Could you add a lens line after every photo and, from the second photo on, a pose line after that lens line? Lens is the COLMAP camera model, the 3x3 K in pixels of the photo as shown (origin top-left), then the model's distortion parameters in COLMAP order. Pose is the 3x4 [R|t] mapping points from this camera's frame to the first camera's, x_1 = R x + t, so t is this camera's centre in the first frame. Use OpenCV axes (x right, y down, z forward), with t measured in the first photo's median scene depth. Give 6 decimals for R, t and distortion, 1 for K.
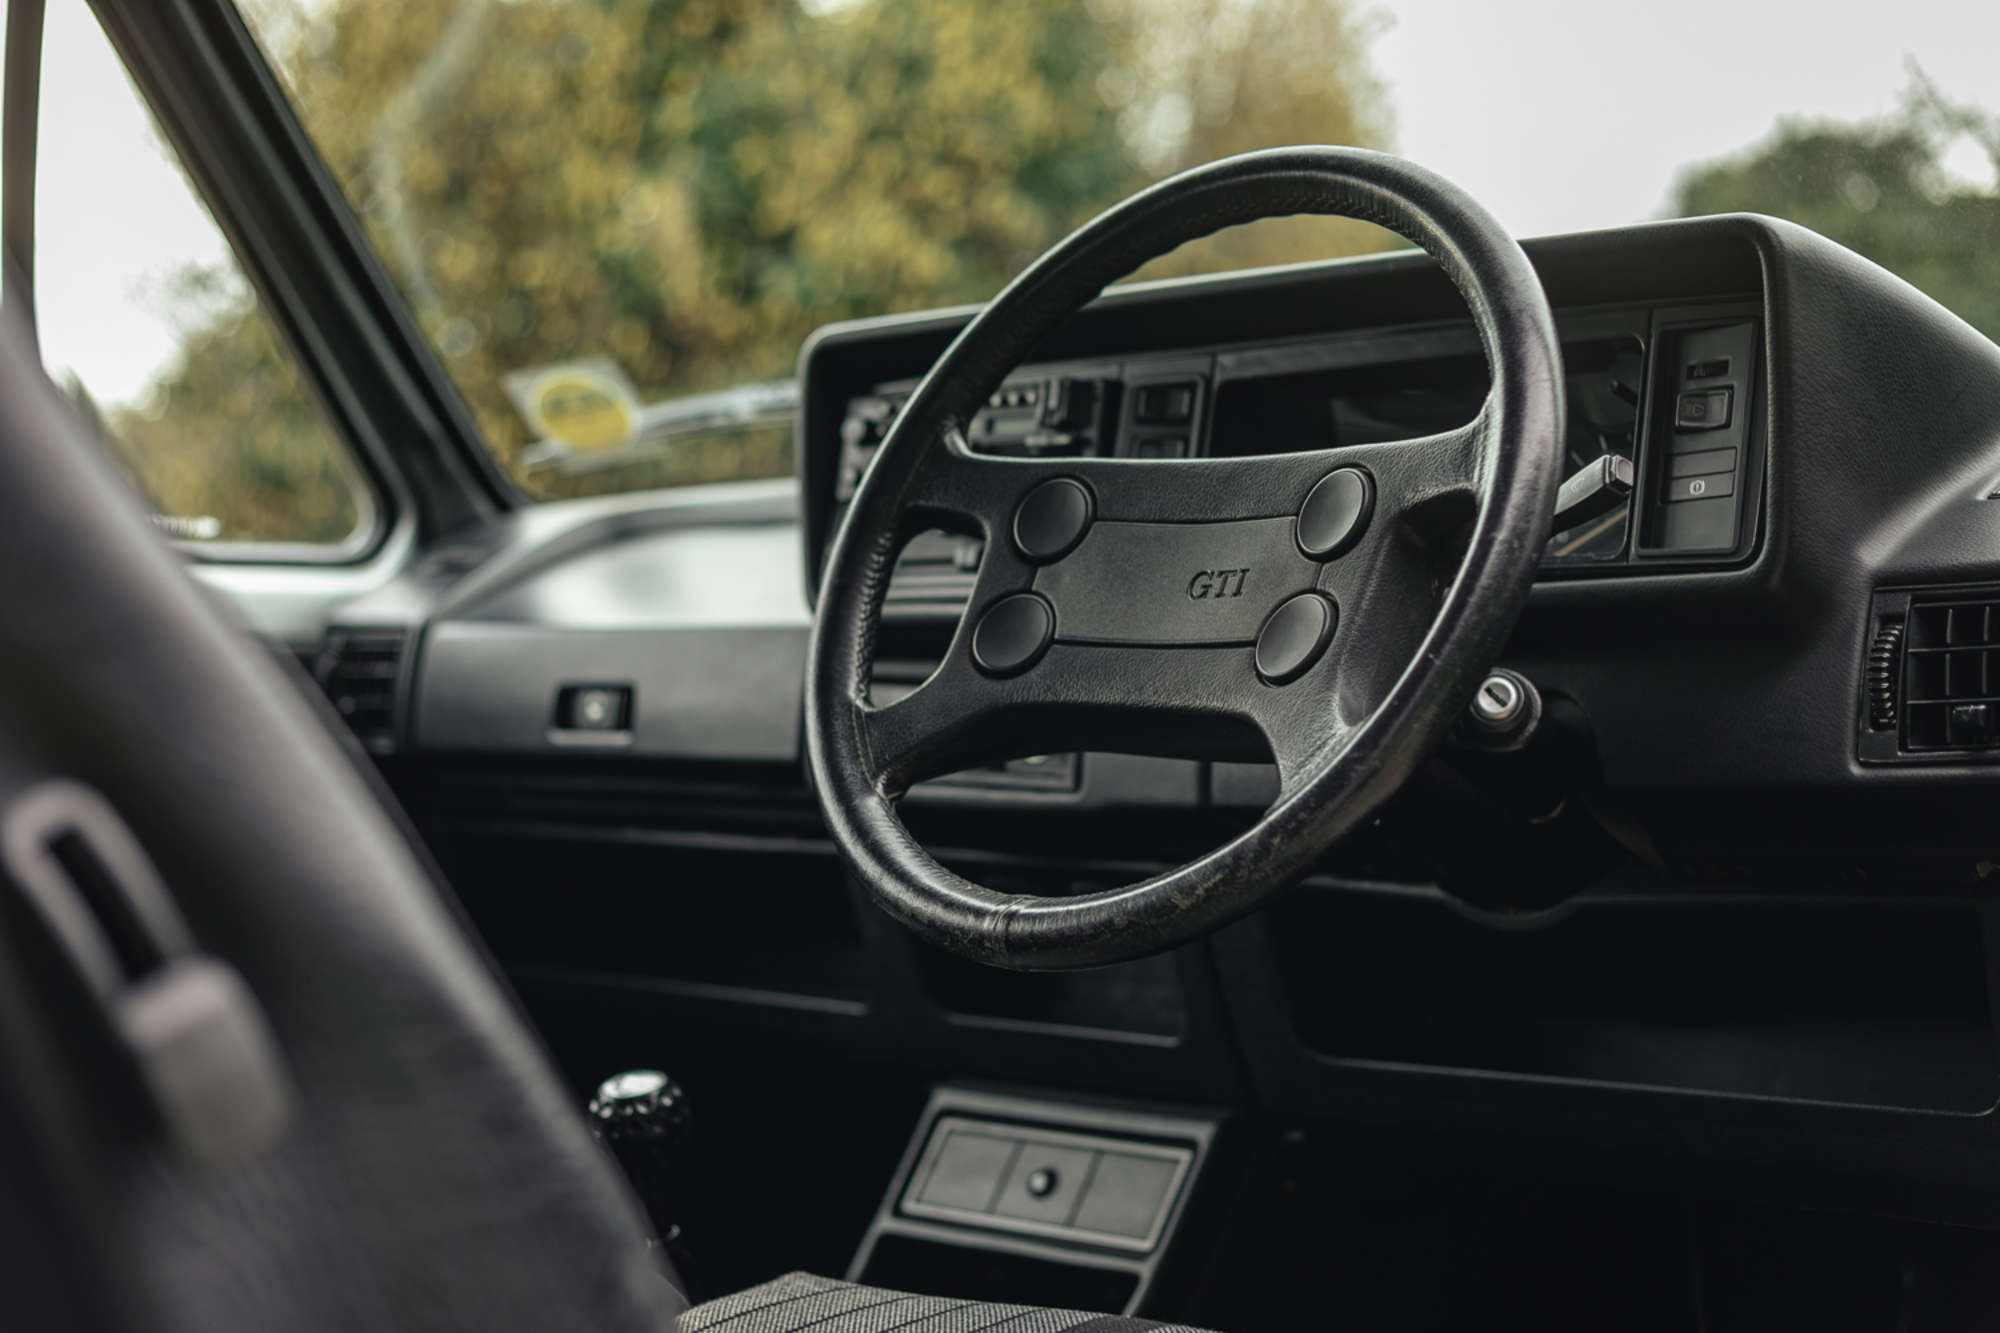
lens RADIAL K [[2975.9, 0, 1002.1], [0, 2975.9, 675.2], [0, 0, 1]] dist [-0.109227, 0.000000]
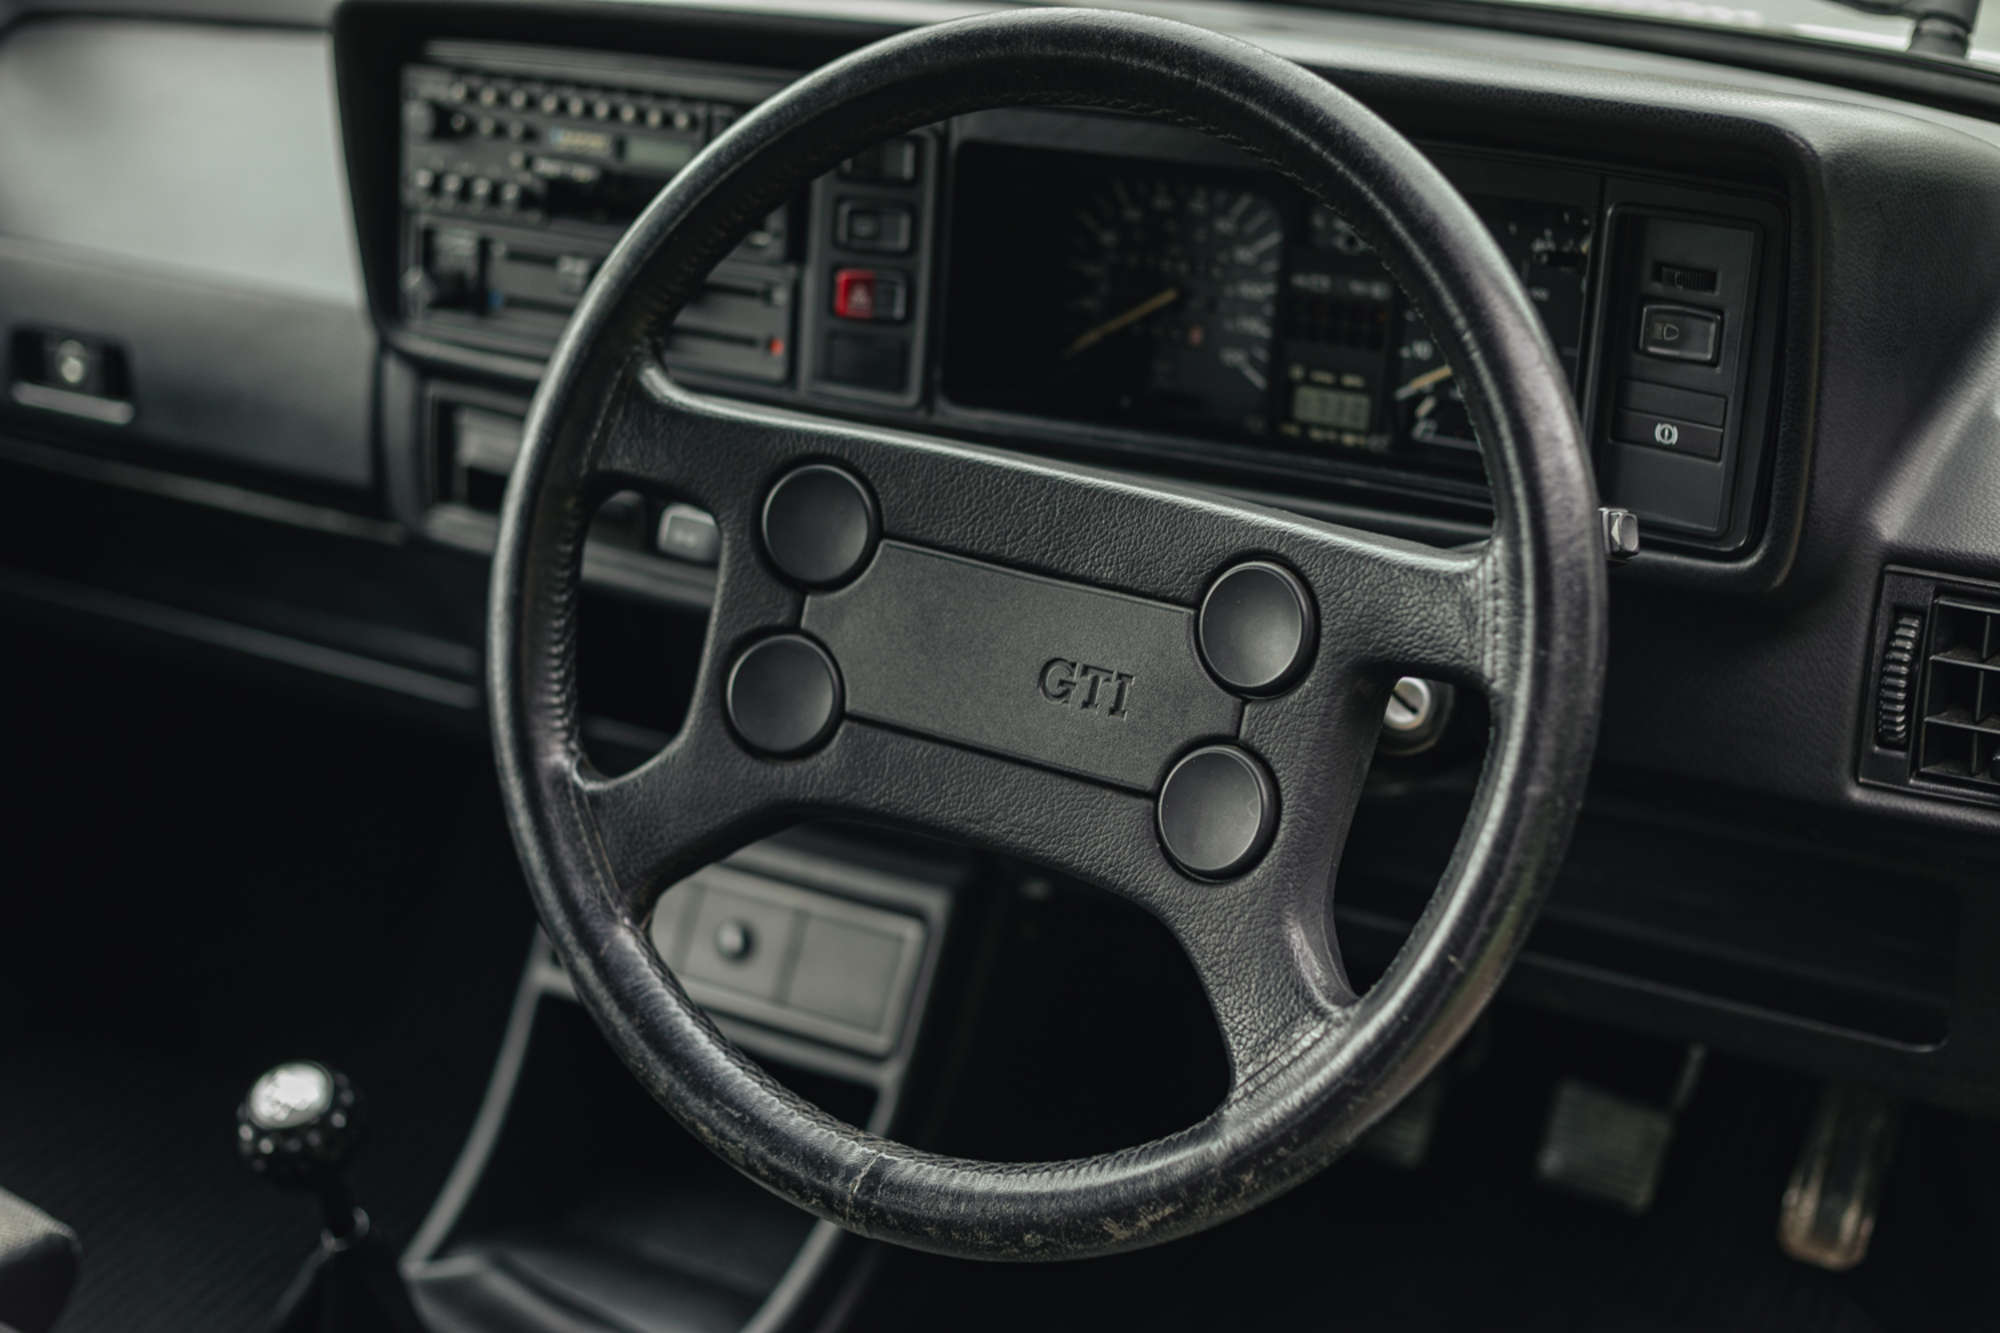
lens RADIAL K [[2975.9, 0, 1006.3], [0, 2975.9, 657.1], [0, 0, 1]] dist [-0.109227, 0.000000]
pose [[0.971671, -0.129300, 0.197831, -0.087473], [0.032474, 0.902173, 0.430151, -0.338754], [-0.234096, -0.411541, 0.880814, 0.335767]]
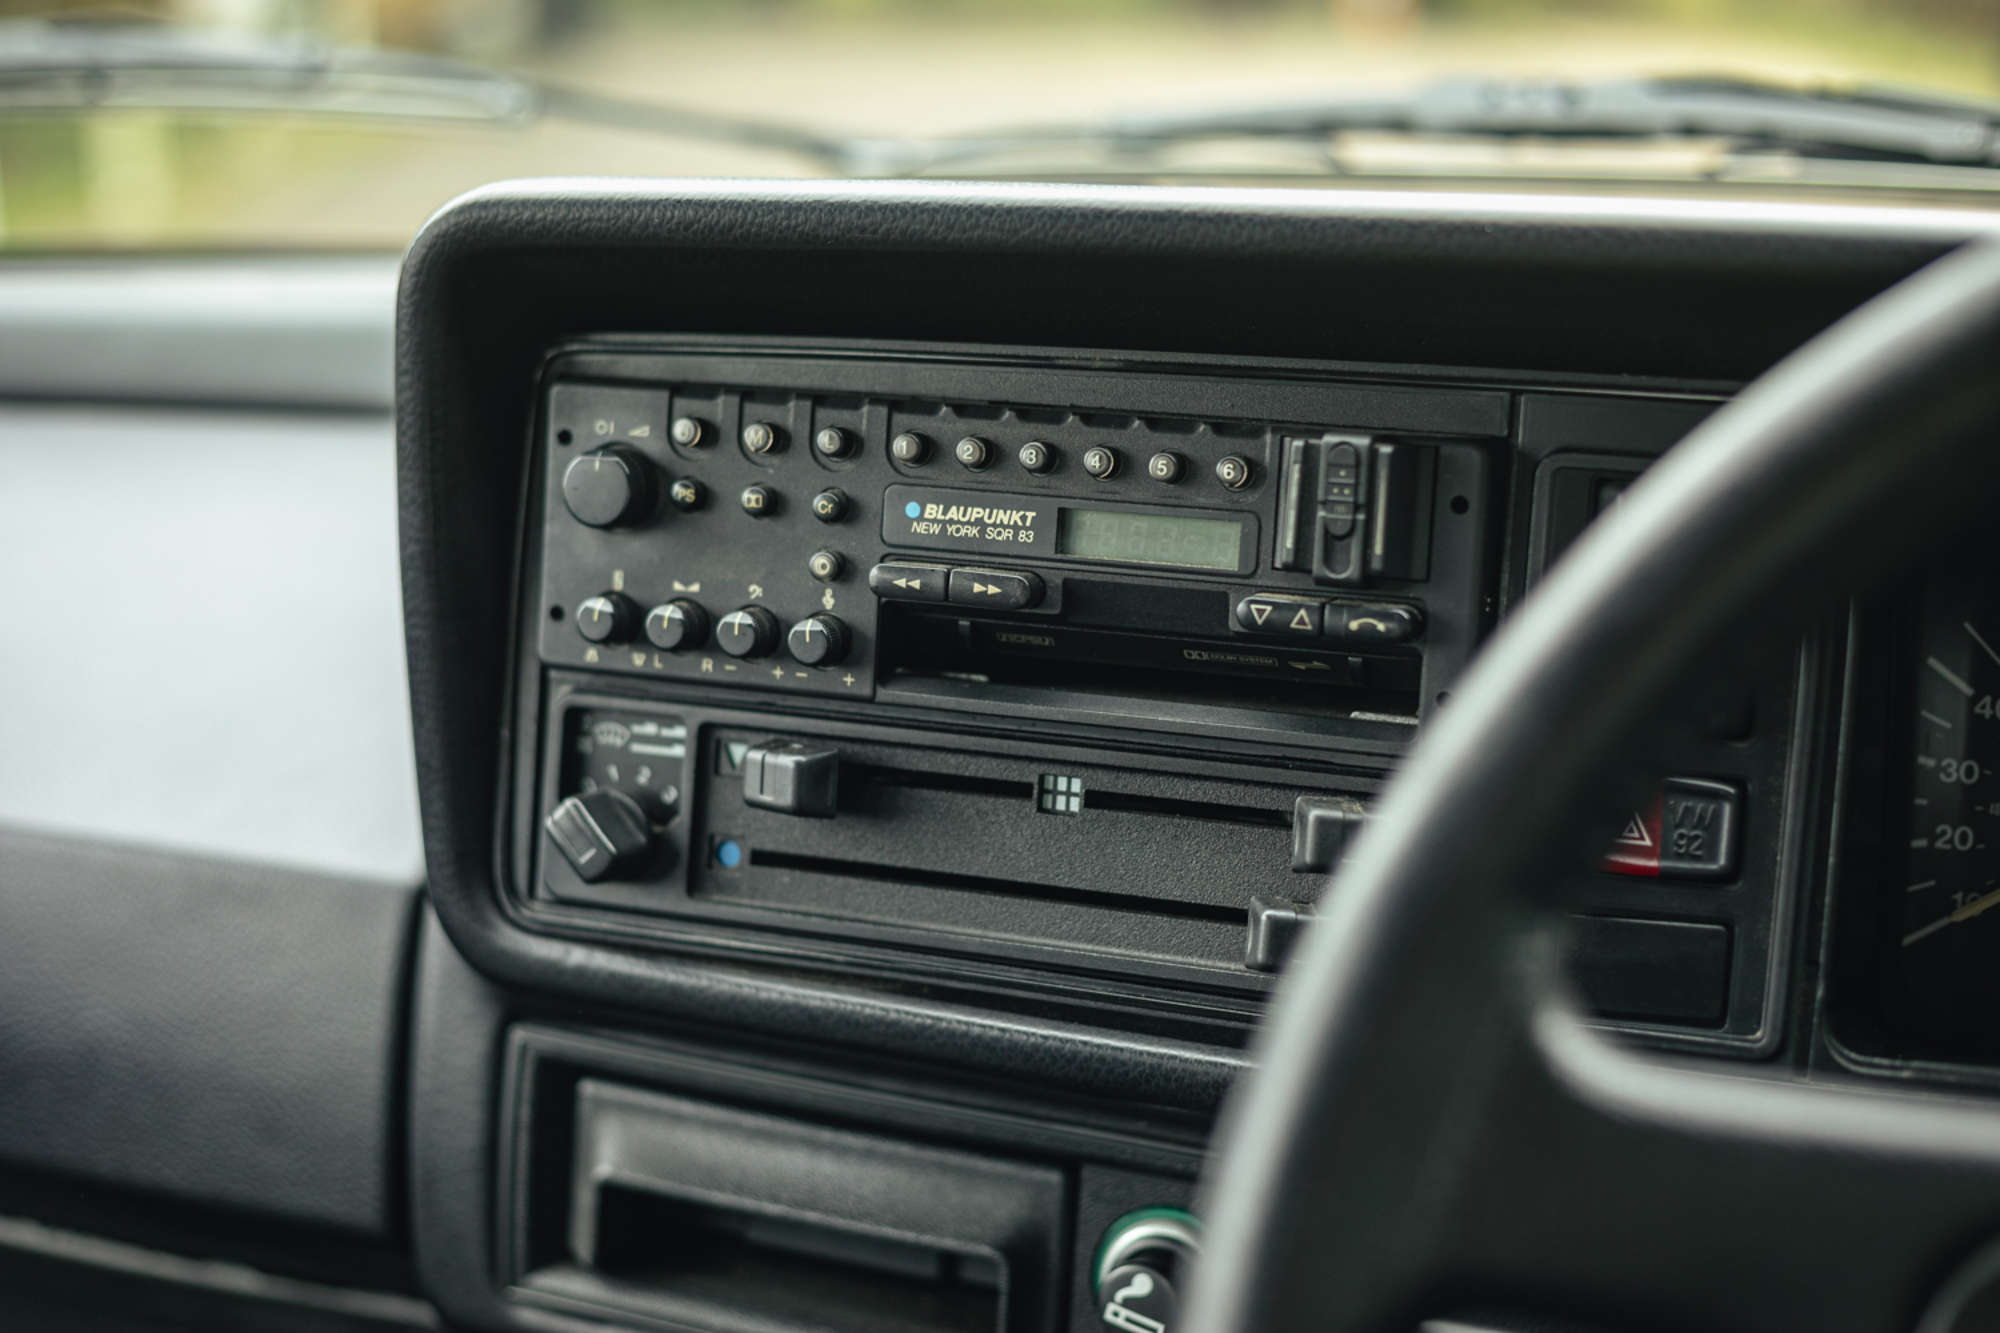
lens RADIAL K [[2975.9, 0, 1001.4], [0, 2975.9, 663.8], [0, 0, 1]] dist [-0.109227, 0.000000]
pose [[0.915764, -0.097127, 0.389799, -0.181175], [-0.005487, 0.967217, 0.253892, -0.189149], [-0.401680, -0.234644, 0.885209, 0.826865]]
